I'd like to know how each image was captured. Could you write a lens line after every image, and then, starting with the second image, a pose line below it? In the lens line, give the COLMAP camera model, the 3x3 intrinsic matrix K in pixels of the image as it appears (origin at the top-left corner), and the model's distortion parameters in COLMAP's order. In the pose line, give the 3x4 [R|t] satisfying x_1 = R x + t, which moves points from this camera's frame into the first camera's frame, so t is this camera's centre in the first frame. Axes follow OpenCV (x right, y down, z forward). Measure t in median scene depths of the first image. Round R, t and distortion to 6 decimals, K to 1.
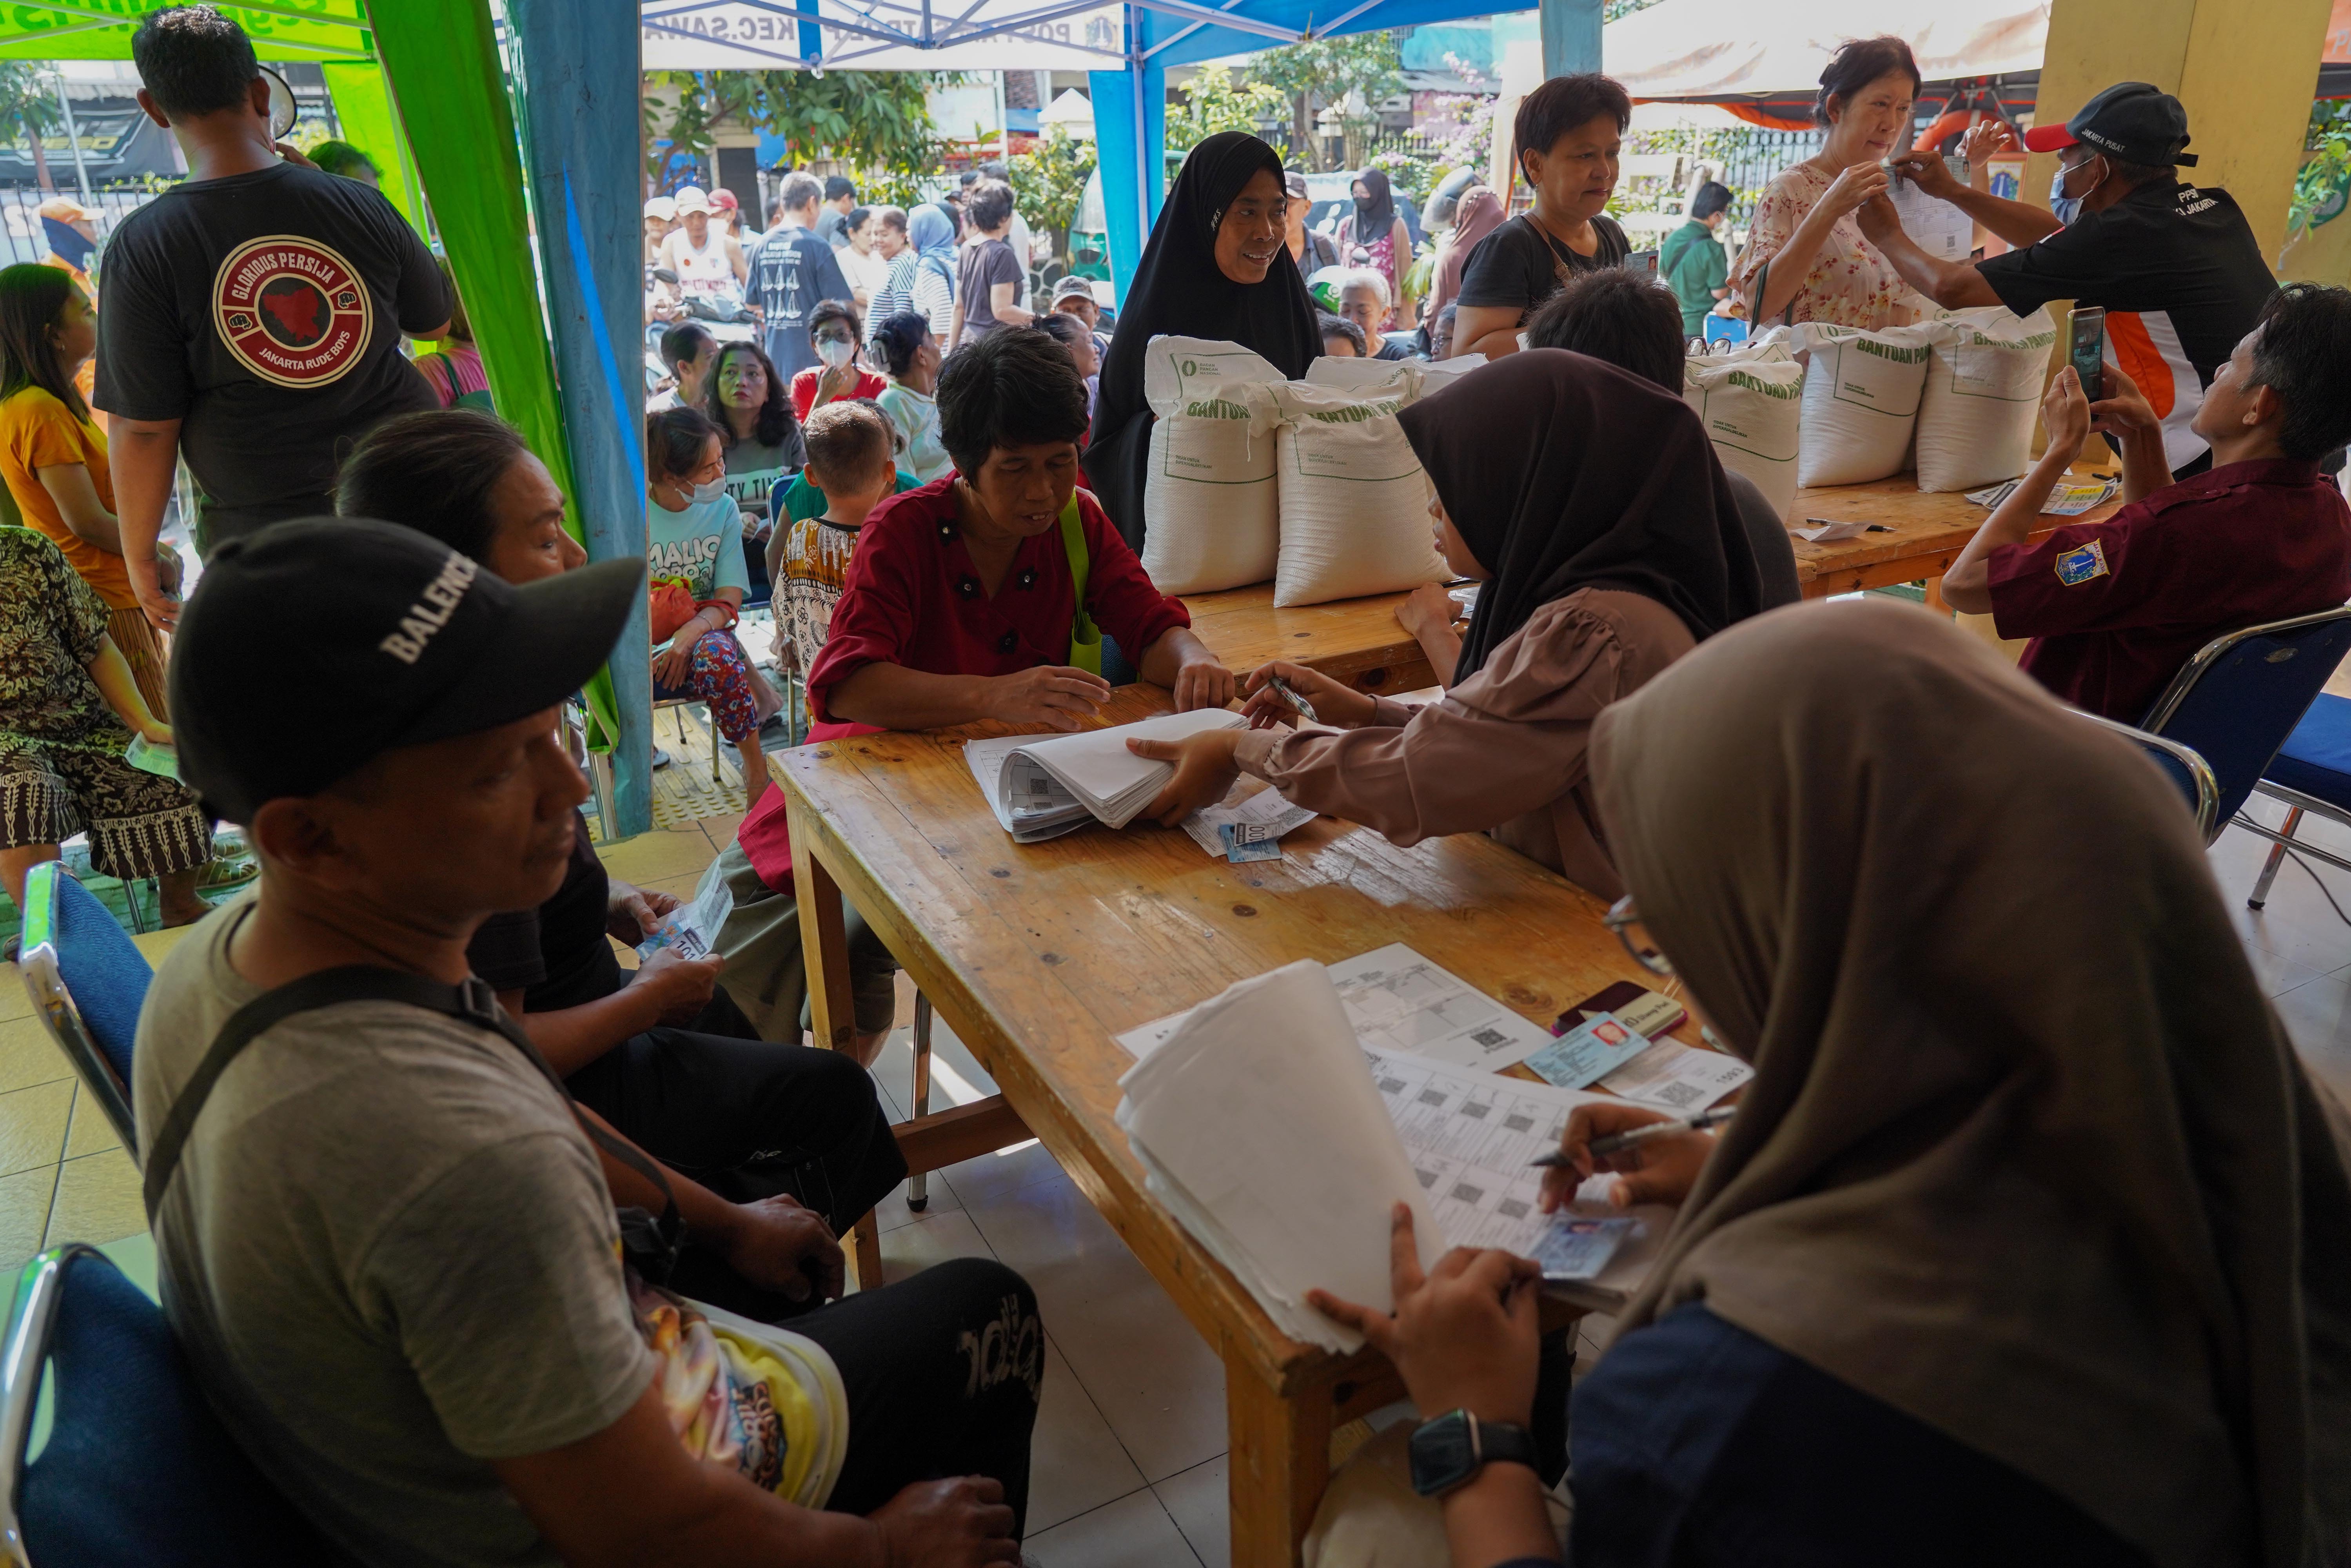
lens RADIAL K [[1590.7, 0, 1175.5], [0, 1590.7, 784.0], [0, 0, 1]] dist [-0.015470, -0.001456]
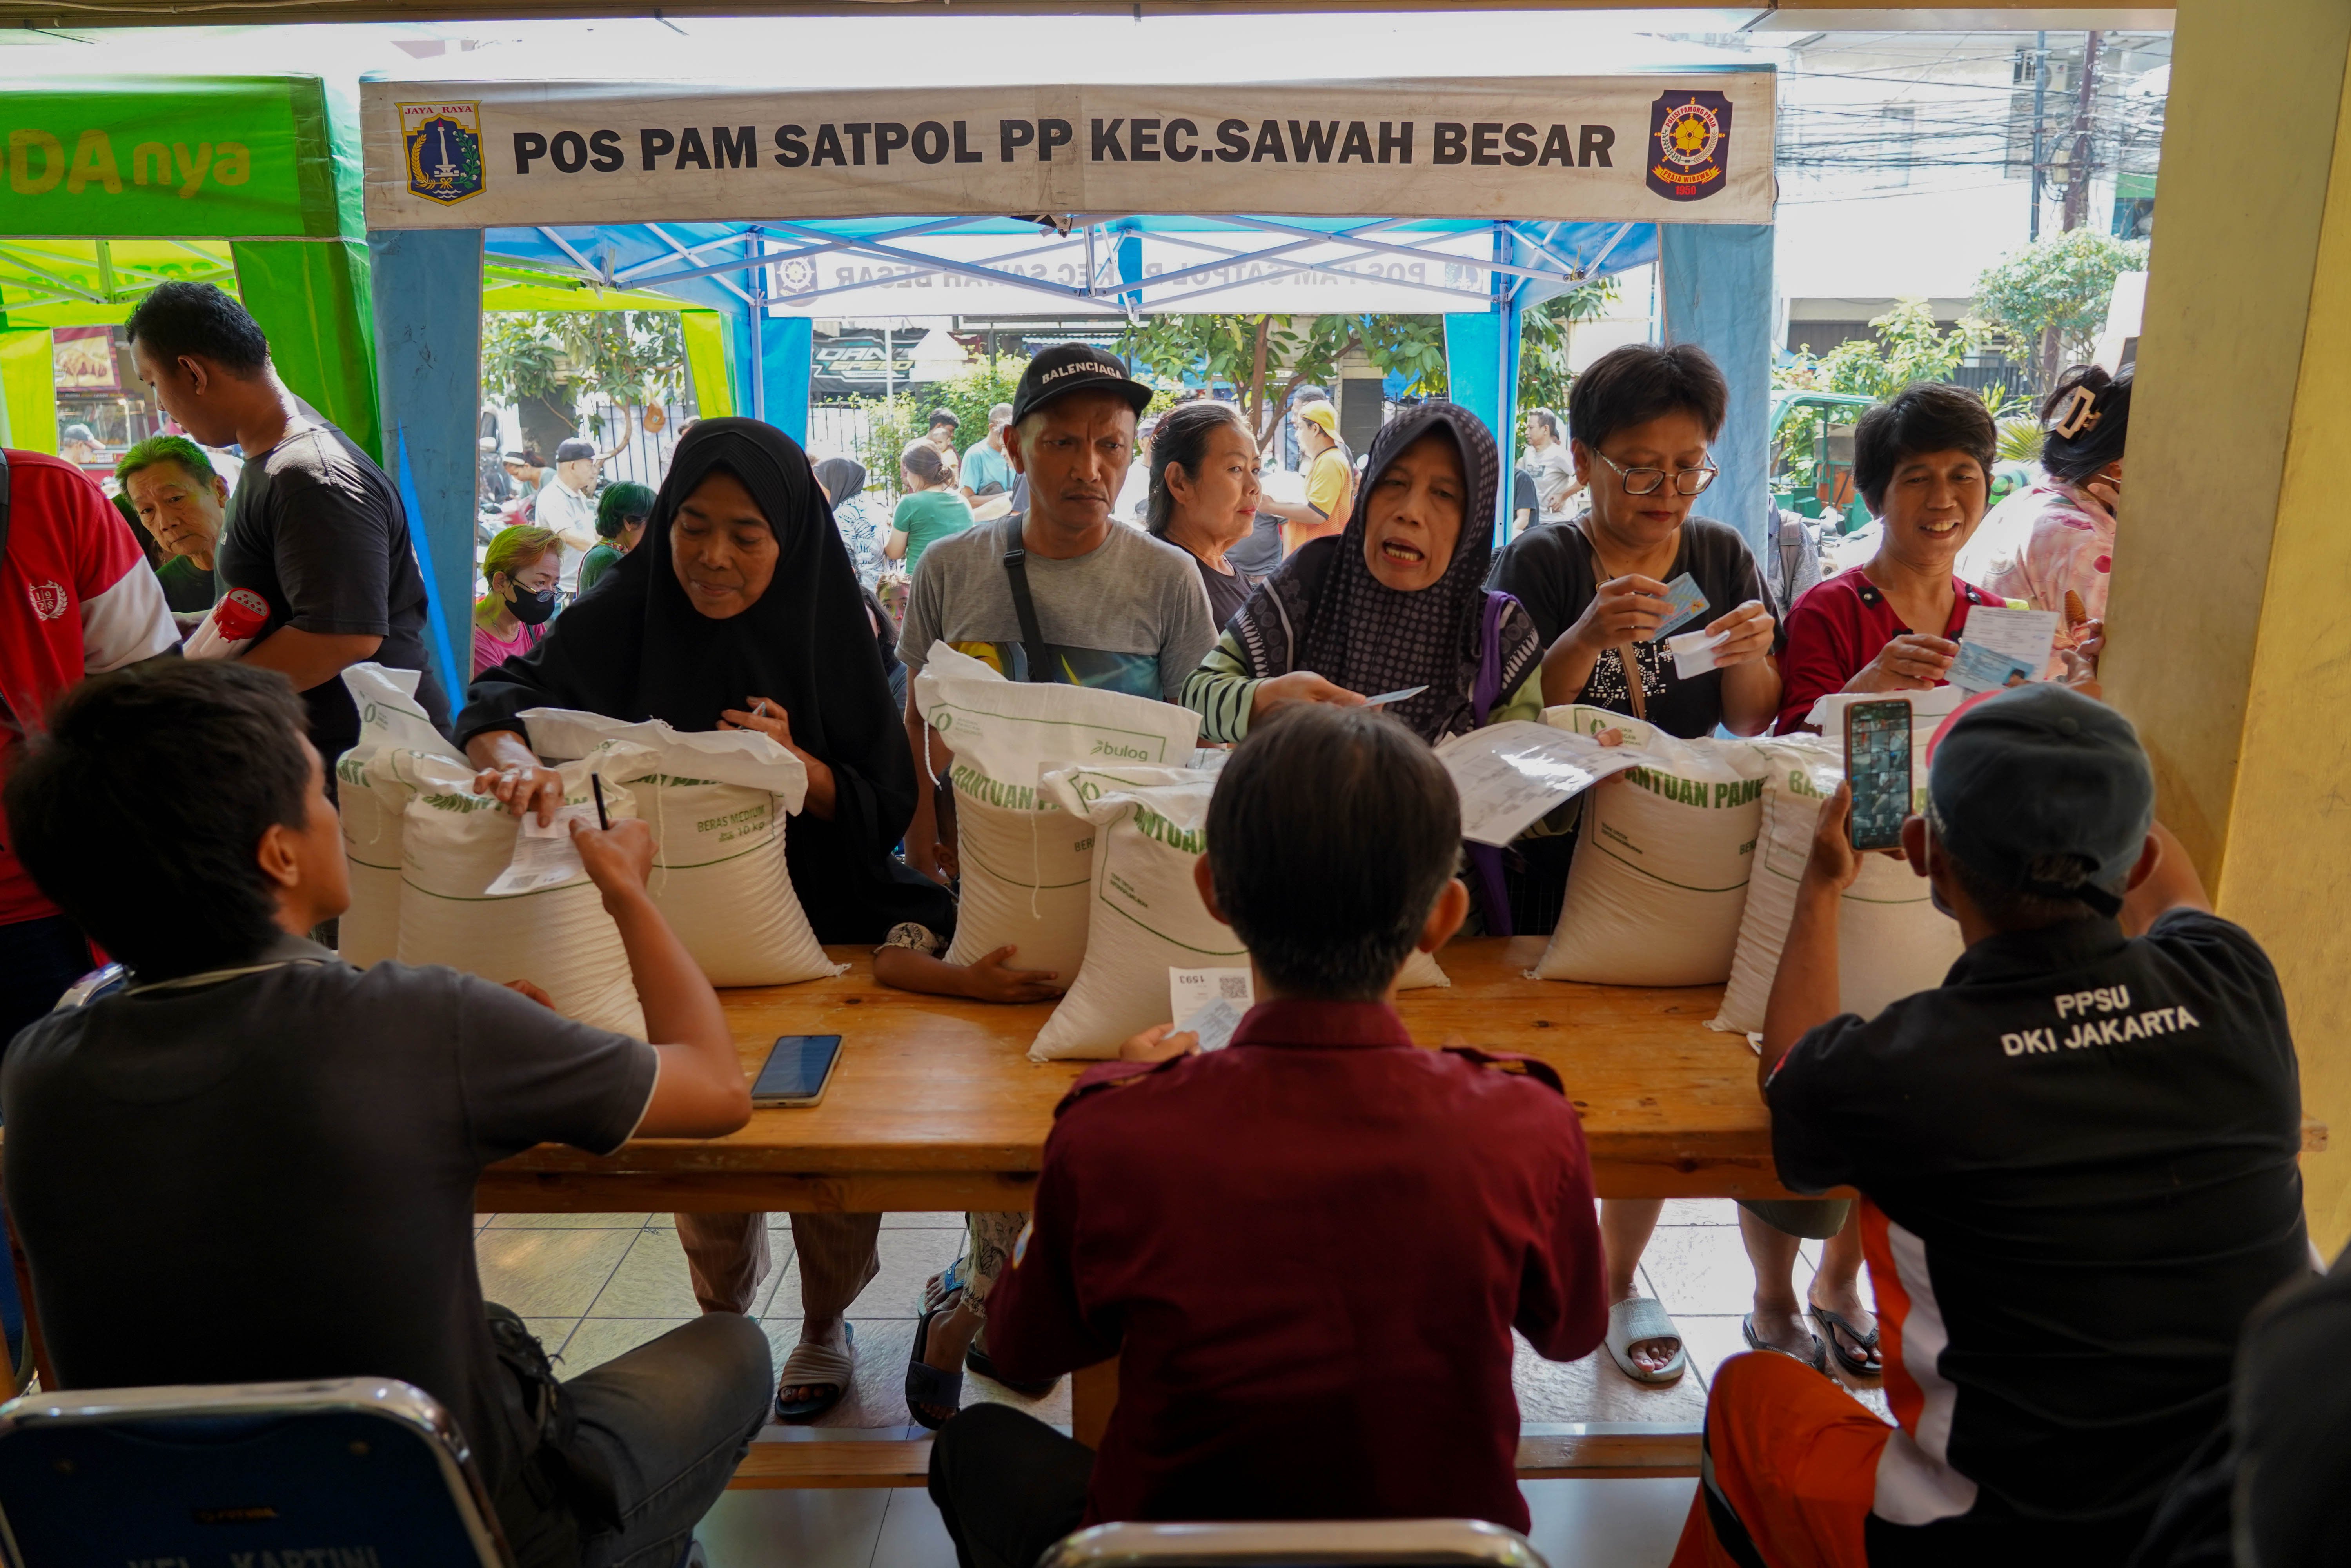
lens RADIAL K [[1590.7, 0, 1175.5], [0, 1590.7, 784.0], [0, 0, 1]] dist [-0.015470, -0.001456]
pose [[0.877000, 0.132201, -0.461945, 0.260462], [-0.189791, 0.978537, -0.080276, -0.087442], [0.441418, 0.158075, 0.883268, 0.180150]]
